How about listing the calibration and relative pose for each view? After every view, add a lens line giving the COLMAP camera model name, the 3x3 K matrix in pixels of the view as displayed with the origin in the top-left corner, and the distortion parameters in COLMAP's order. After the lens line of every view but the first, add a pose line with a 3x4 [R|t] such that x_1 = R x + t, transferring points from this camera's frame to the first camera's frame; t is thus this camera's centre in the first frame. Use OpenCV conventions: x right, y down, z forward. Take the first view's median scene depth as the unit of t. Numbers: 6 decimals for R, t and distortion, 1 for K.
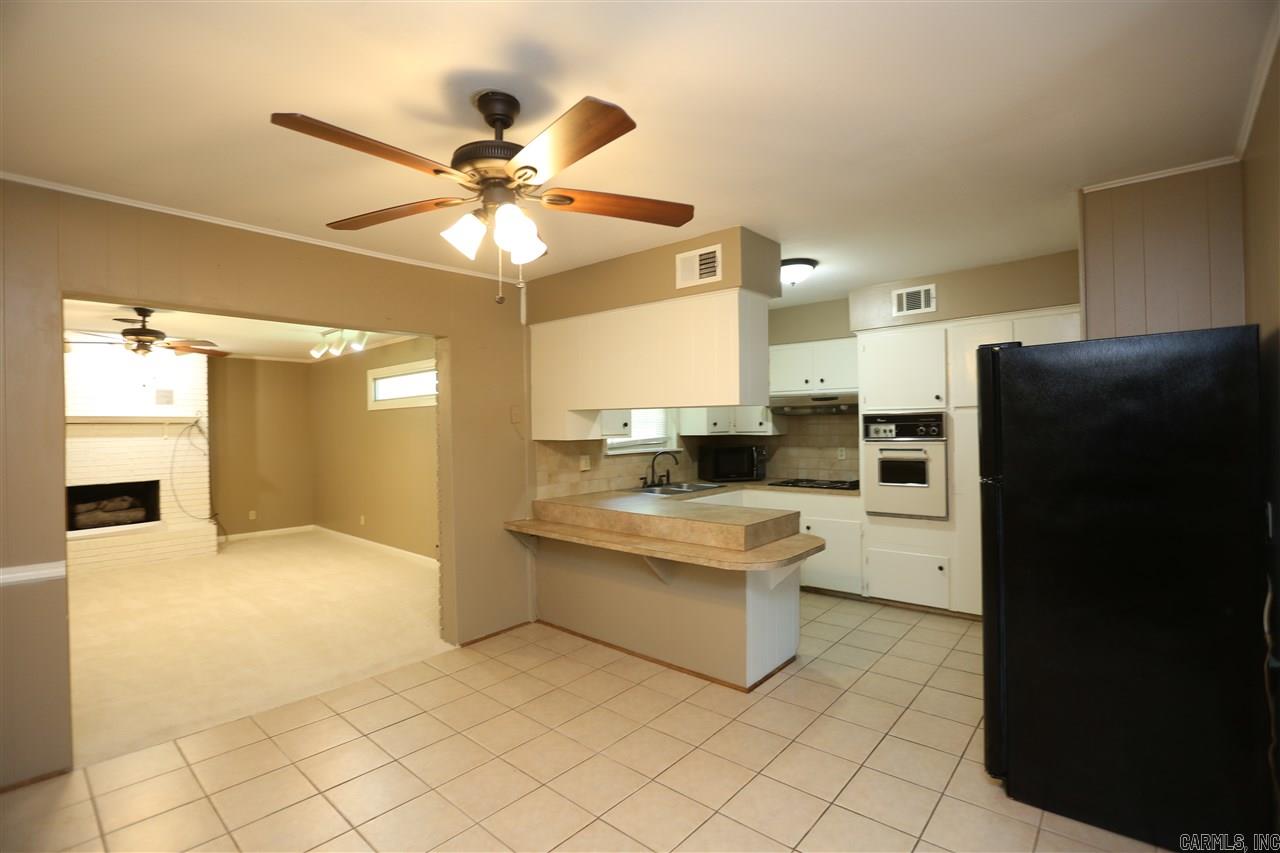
lens RADIAL K [[581.1, 0, 637.5], [0, 581.1, 429.8], [0, 0, 1]] dist [-0.038947, 0.006370]
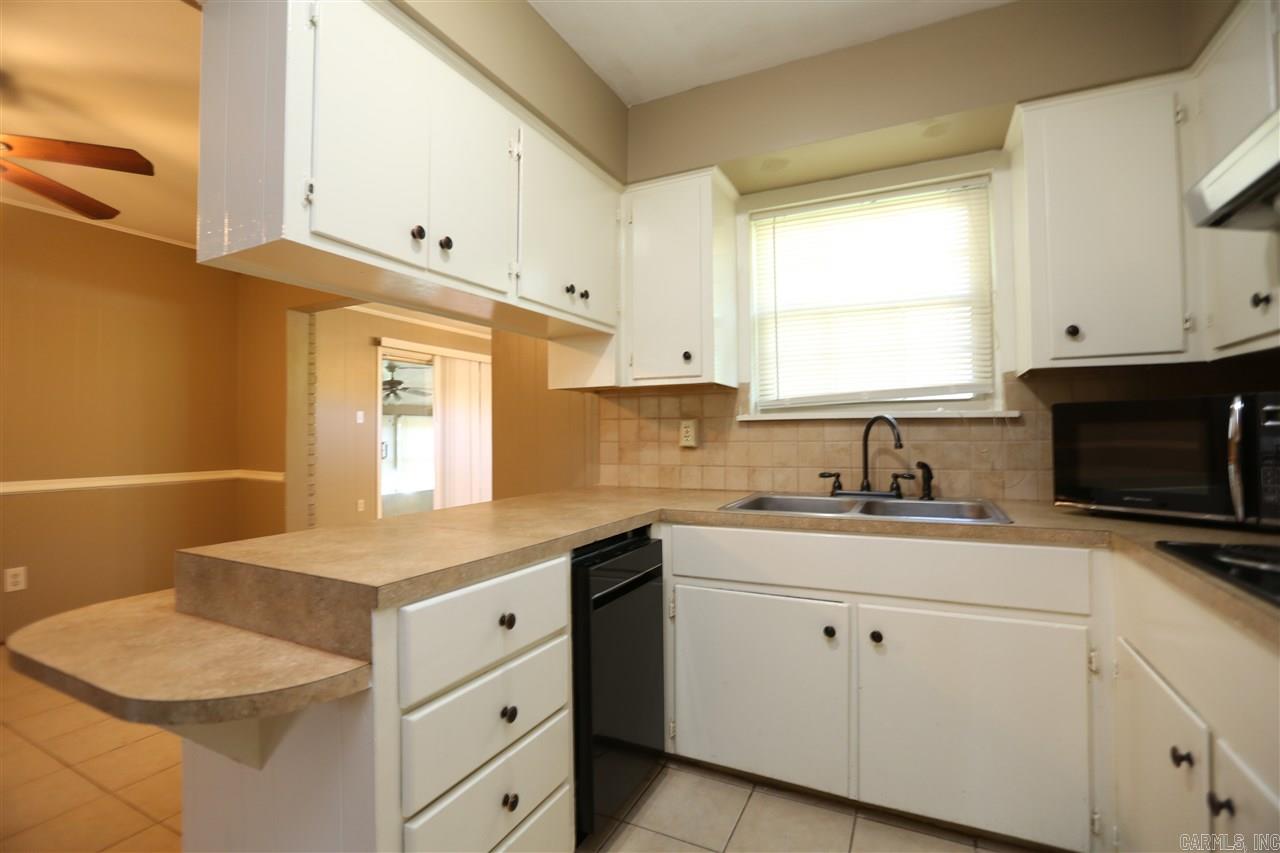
lens RADIAL K [[581.1, 0, 629.7], [0, 581.1, 421.8], [0, 0, 1]] dist [-0.038947, 0.006370]
pose [[0.262122, -0.010766, -0.964975, 0.451909], [-0.002818, 0.999925, -0.011921, 0.054491], [0.965031, 0.005844, 0.262072, 0.827321]]
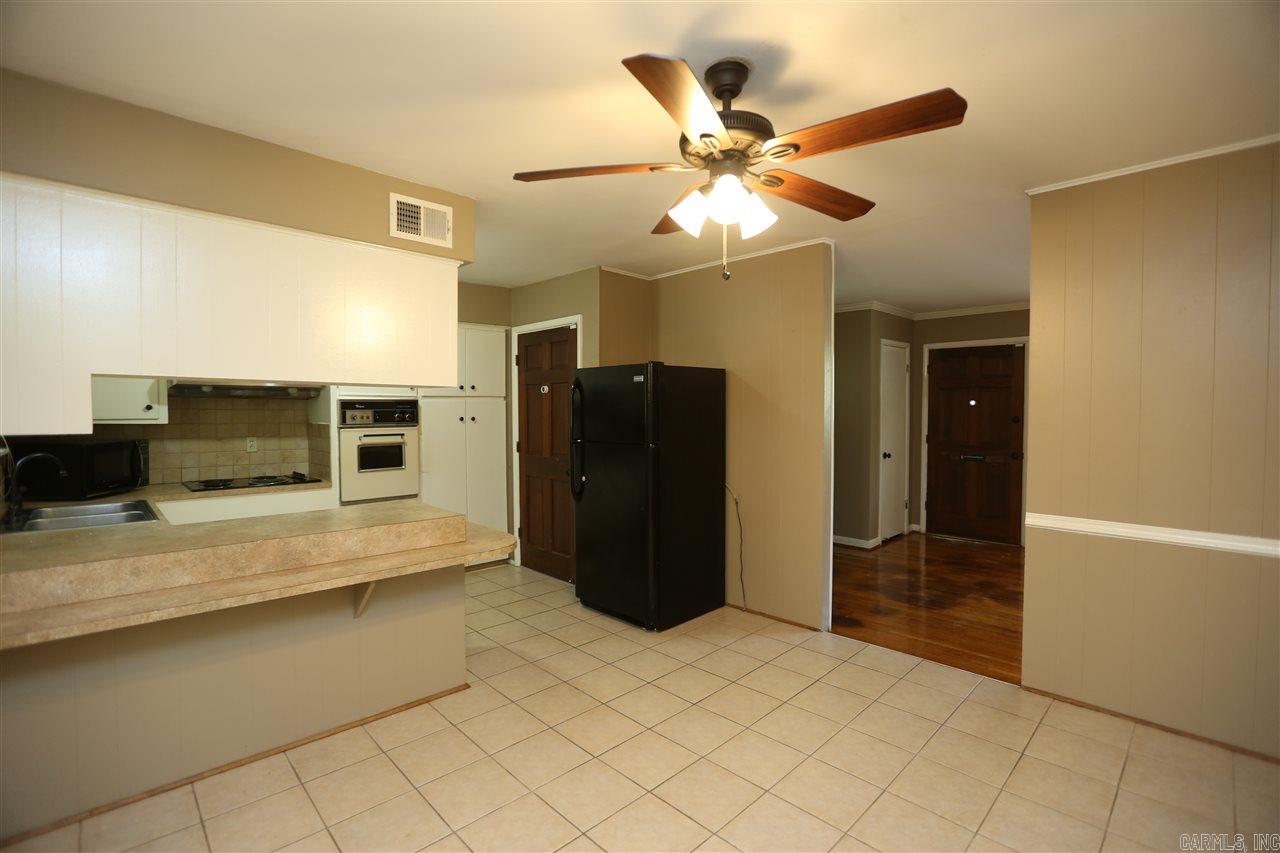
lens RADIAL K [[581.1, 0, 634.2], [0, 581.1, 426.6], [0, 0, 1]] dist [-0.038947, 0.006370]
pose [[0.081497, -0.011072, 0.996612, -0.508807], [0.002291, 0.999938, 0.010921, 0.007997], [-0.996671, 0.001394, 0.081518, 0.444743]]
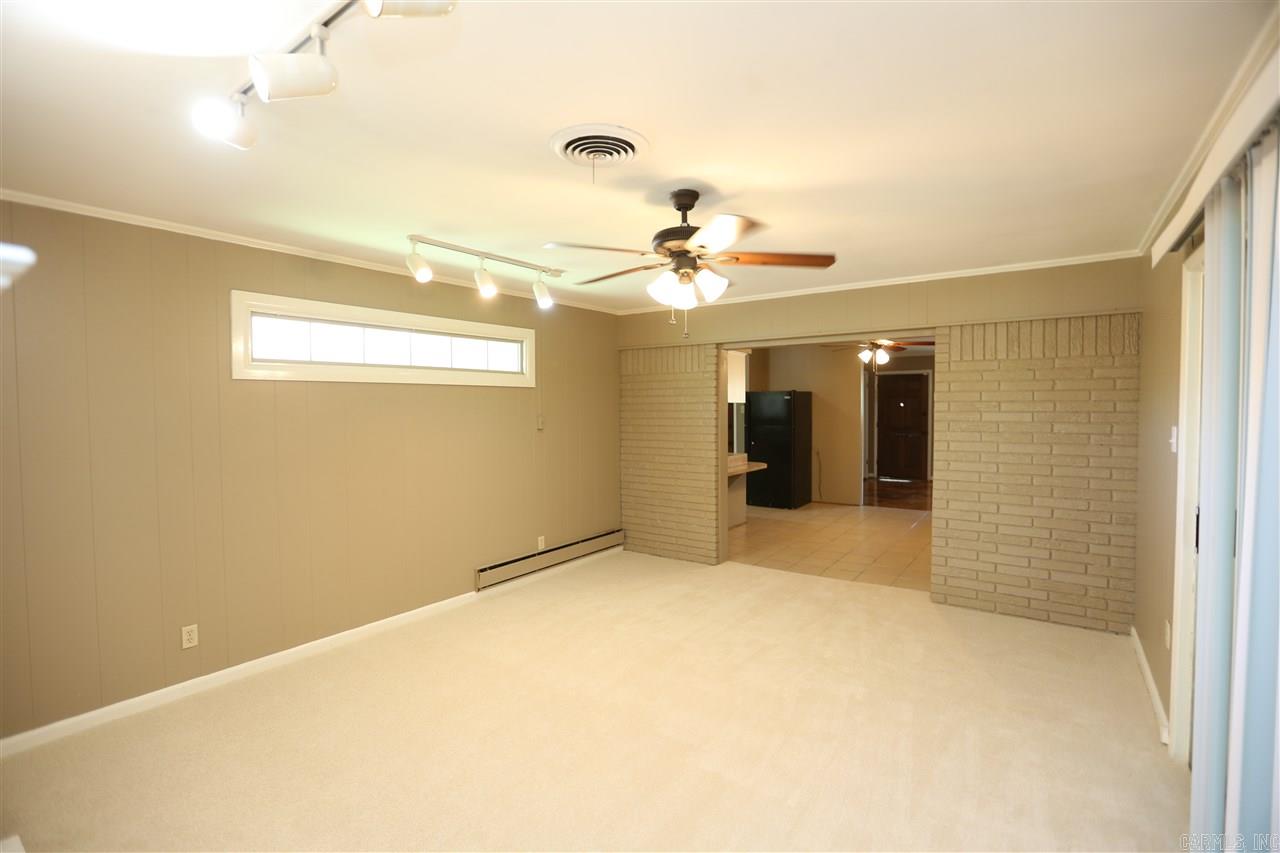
lens RADIAL K [[581.1, 0, 645.2], [0, 581.1, 418.6], [0, 0, 1]] dist [-0.038947, 0.006370]
pose [[-0.103362, -0.007850, 0.994613, -1.695061], [0.009868, 0.999912, 0.008918, -0.006989], [-0.994595, 0.010736, -0.103275, 1.288113]]
